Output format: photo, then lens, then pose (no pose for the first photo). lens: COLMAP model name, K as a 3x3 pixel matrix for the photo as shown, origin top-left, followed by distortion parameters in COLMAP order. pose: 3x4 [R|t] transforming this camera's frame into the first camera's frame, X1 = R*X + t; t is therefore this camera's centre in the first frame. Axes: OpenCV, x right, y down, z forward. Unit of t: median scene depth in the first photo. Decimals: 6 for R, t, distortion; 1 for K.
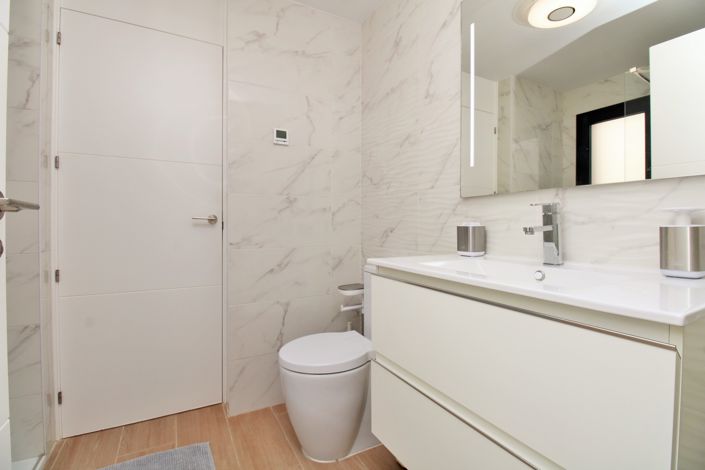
lens RADIAL K [[333.2, 0, 359.9], [0, 333.2, 219.4], [0, 0, 1]] dist [-0.023729, -0.002975]
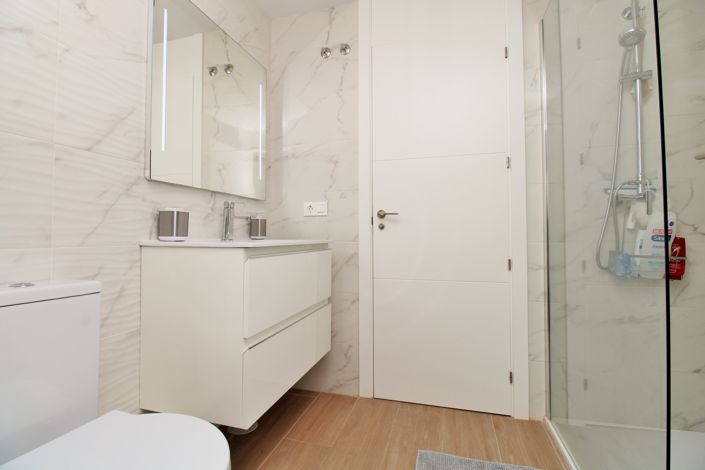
lens RADIAL K [[333.2, 0, 351.4], [0, 333.2, 235.4], [0, 0, 1]] dist [-0.023729, -0.002975]
pose [[-0.716347, 0.011709, 0.697646, -0.650535], [0.004936, 0.999919, -0.011715, 0.092607], [-0.697727, -0.004949, -0.716347, 1.149589]]
